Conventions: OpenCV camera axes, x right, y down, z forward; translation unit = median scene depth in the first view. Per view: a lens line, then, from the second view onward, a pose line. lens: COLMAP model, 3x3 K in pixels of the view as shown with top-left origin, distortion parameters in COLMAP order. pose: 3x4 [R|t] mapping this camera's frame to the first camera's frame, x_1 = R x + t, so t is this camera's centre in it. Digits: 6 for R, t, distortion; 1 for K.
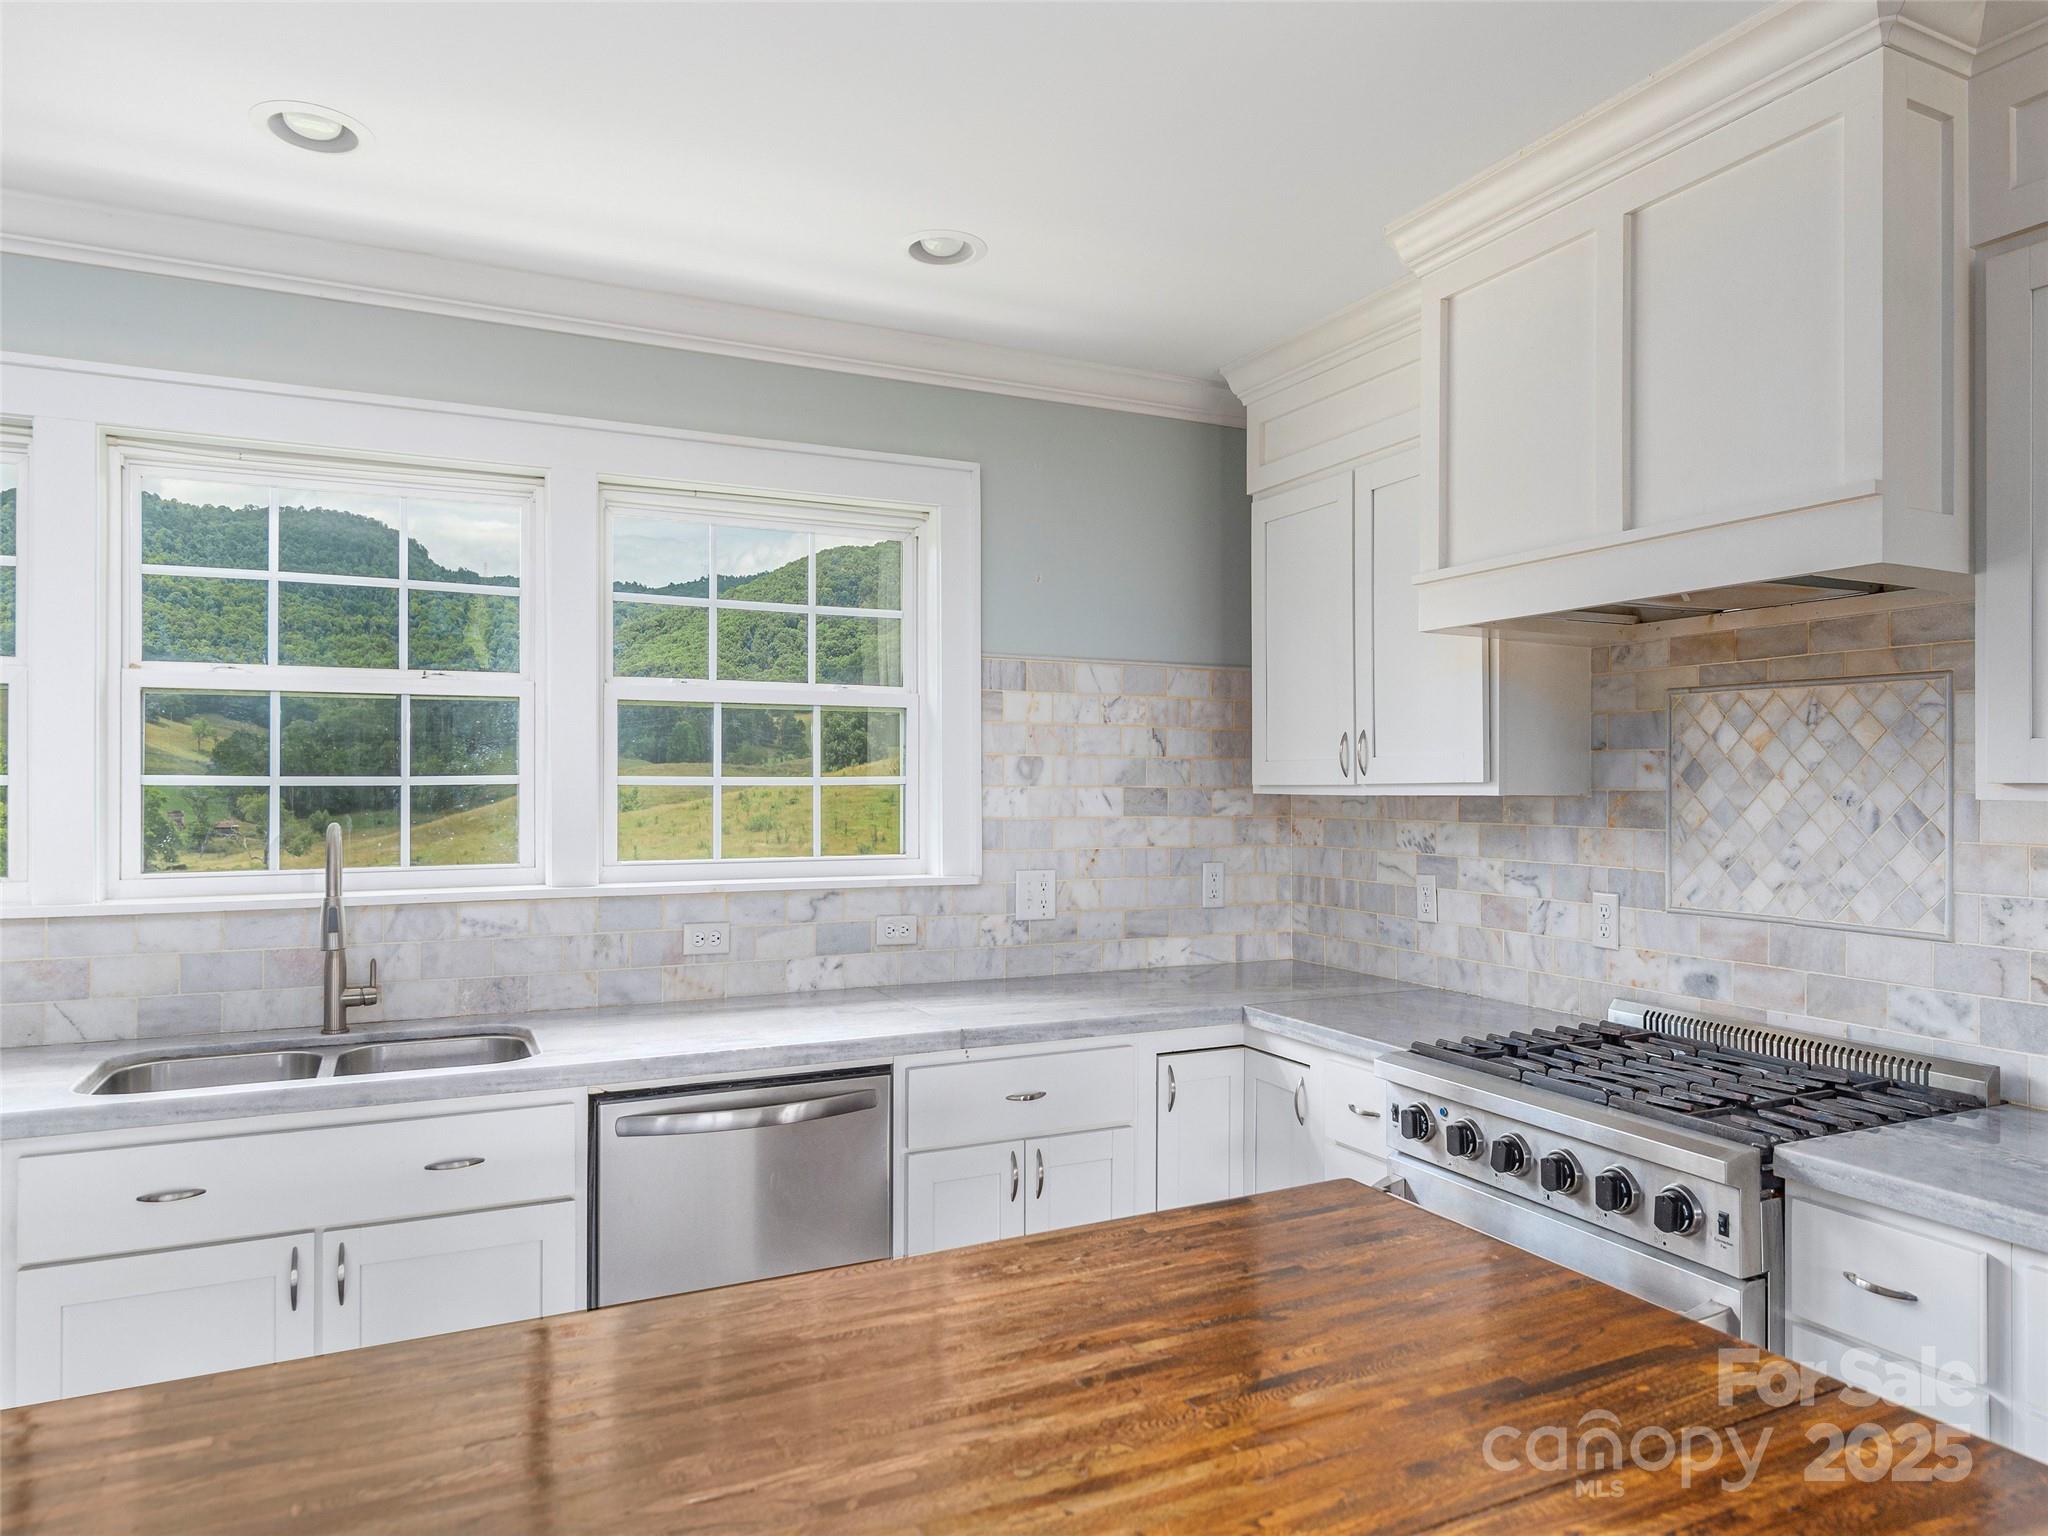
lens RADIAL K [[1212.5, 0, 880.4], [0, 1212.5, 779.7], [0, 0, 1]] dist [-0.001954, -0.001553]
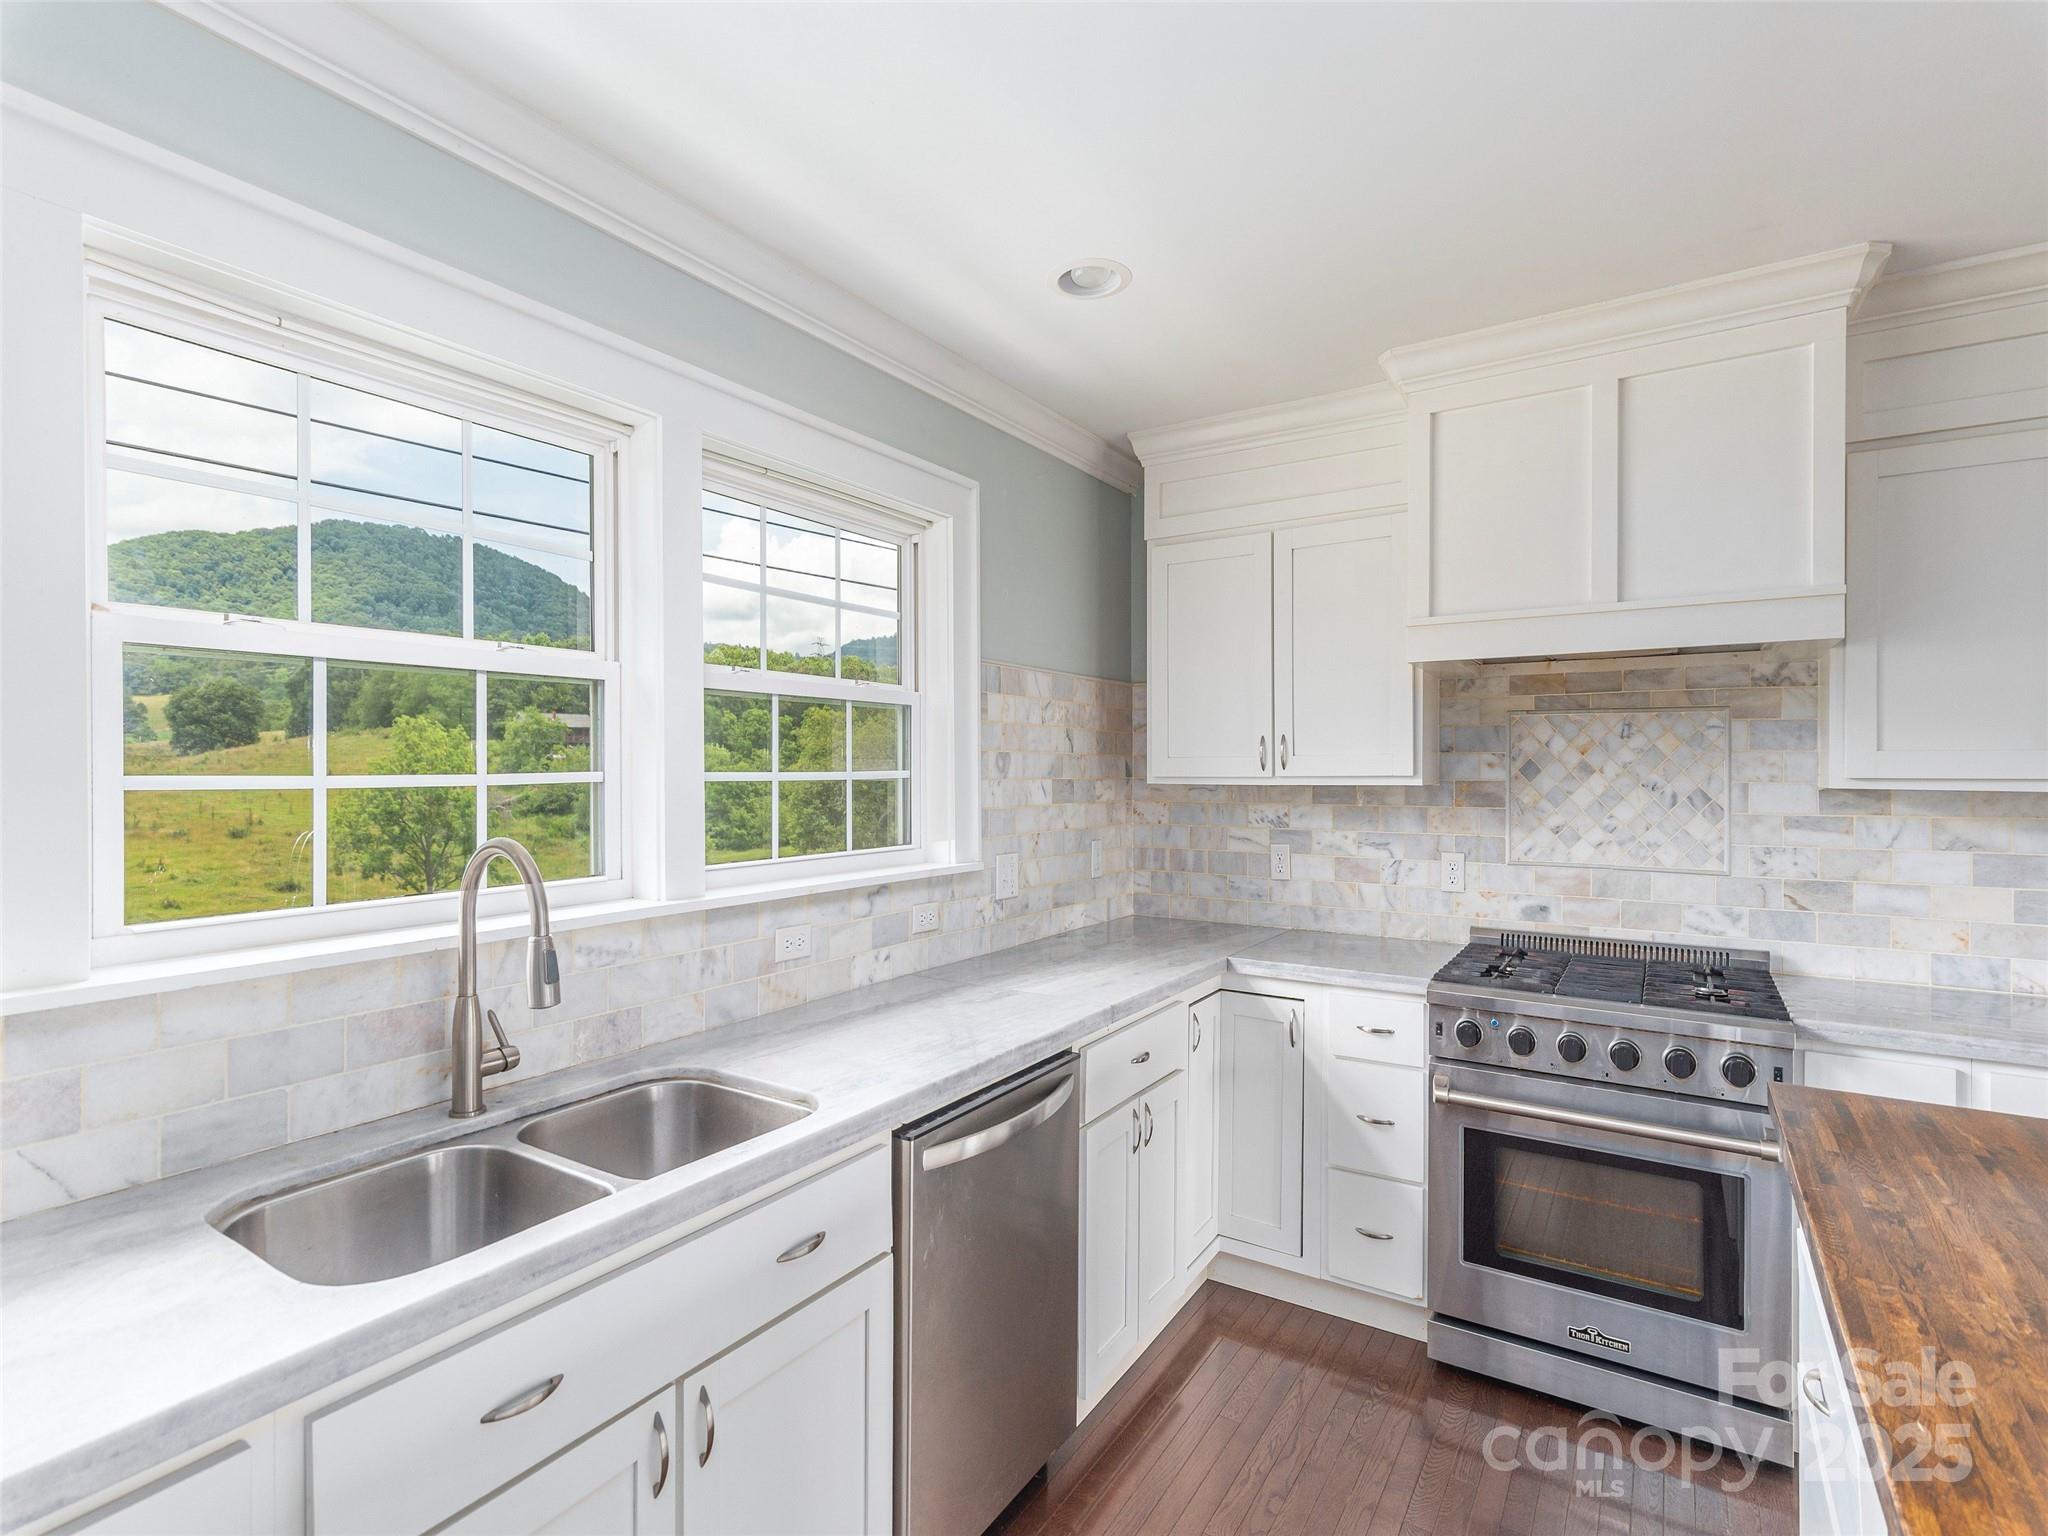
lens RADIAL K [[1008.1, 0, 1024.0], [0, 1008.1, 768.0], [0, 0, 1]] dist [0.002227, 0.000115]
pose [[0.851253, -0.001413, 0.524753, -0.437517], [0.000338, 0.999998, 0.002146, -0.008433], [-0.524755, -0.001649, 0.851252, 0.251193]]
